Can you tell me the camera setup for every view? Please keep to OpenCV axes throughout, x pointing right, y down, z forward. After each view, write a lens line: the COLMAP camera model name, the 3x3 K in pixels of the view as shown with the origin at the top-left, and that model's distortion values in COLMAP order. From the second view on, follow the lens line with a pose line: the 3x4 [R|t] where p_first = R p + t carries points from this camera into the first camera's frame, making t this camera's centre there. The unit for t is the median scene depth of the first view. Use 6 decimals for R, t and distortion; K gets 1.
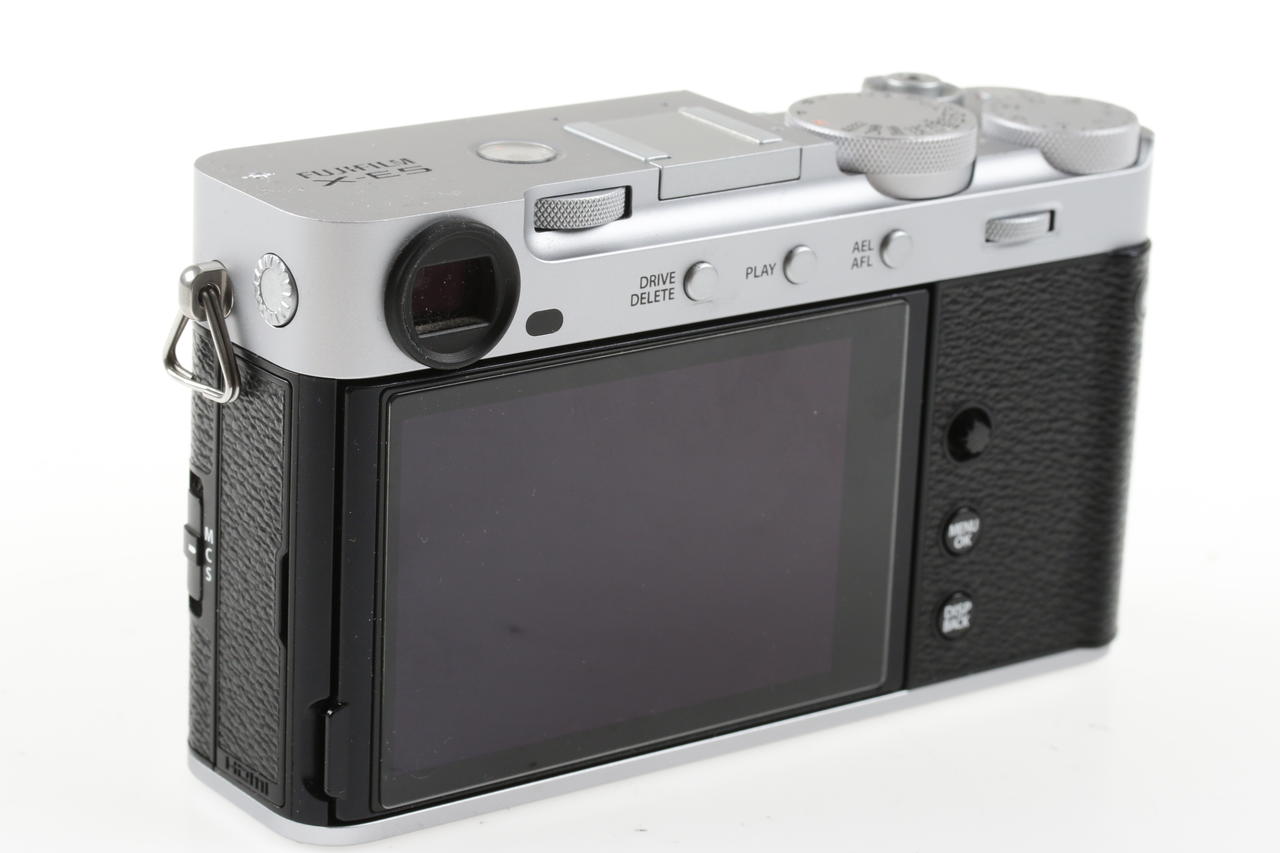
lens RADIAL K [[4150.9, 0, 640.0], [0, 4150.9, 426.5], [0, 0, 1]] dist [0.076103, -1.025738]
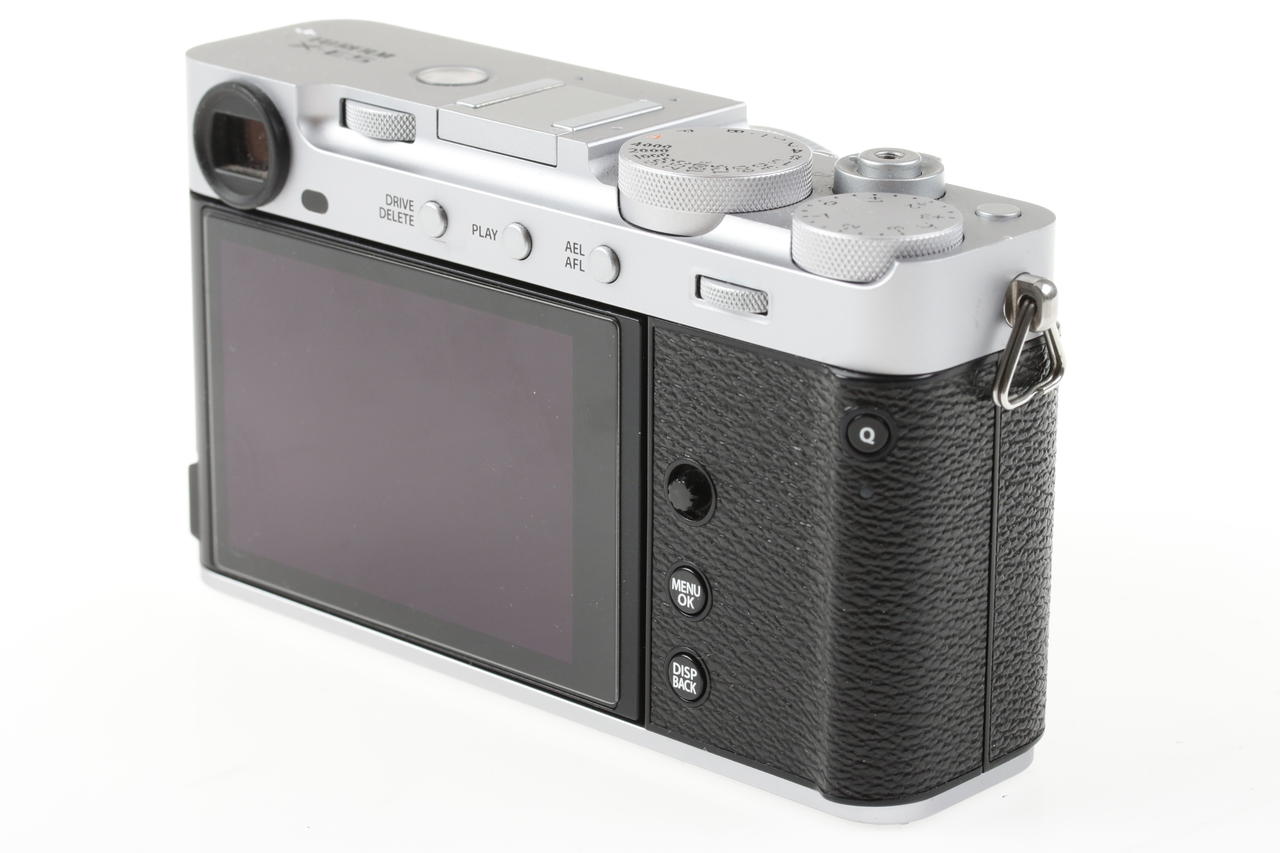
lens RADIAL K [[4150.9, 0, 640.0], [0, 4150.9, 426.5], [0, 0, 1]] dist [0.076103, -1.025738]
pose [[0.205440, 0.265253, -0.942038, 1.030945], [-0.312910, 0.929846, 0.193580, -0.205413], [0.927298, 0.255004, 0.274028, 0.746801]]
